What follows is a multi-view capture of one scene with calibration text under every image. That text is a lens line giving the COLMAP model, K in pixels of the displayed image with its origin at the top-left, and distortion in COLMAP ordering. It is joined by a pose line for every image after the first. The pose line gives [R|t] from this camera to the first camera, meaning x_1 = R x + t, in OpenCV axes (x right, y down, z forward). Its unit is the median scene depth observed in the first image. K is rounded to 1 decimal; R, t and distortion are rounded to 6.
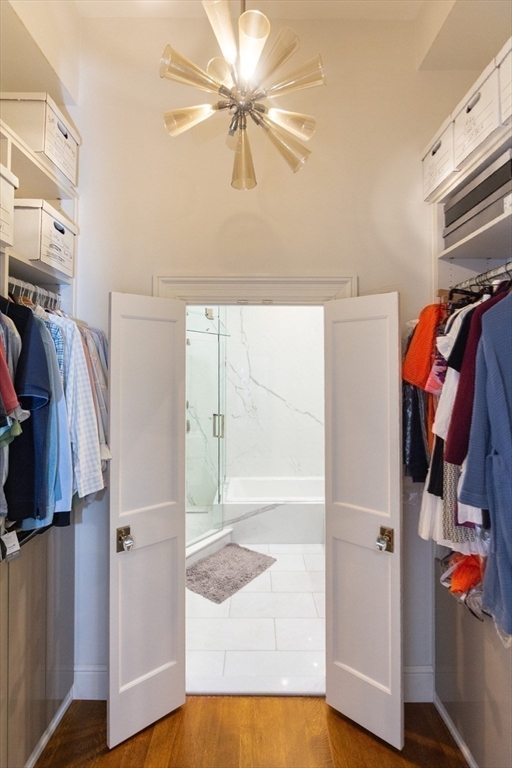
lens RADIAL K [[375.6, 0, 255.9], [0, 375.6, 362.1], [0, 0, 1]] dist [-0.006978, -0.001557]
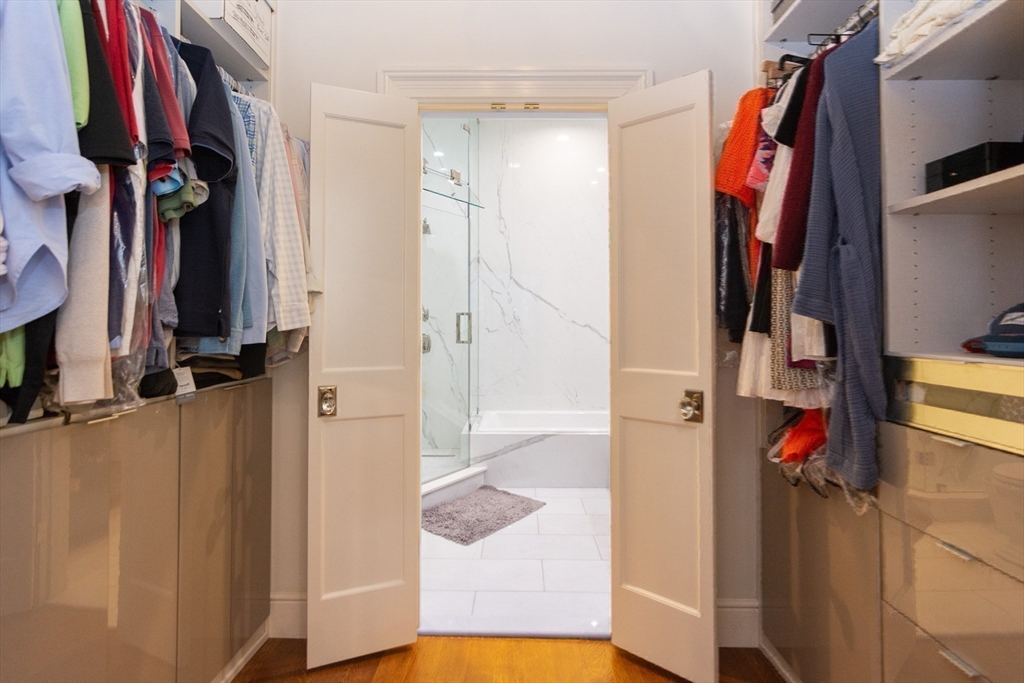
lens RADIAL K [[496.3, 0, 516.1], [0, 496.3, 348.0], [0, 0, 1]] dist [-0.003578, 0.003557]
pose [[0.999942, 0.001535, -0.010676, 0.010317], [-0.001552, 0.999998, -0.001580, 0.351018], [0.010673, 0.001596, 0.999942, 0.021895]]
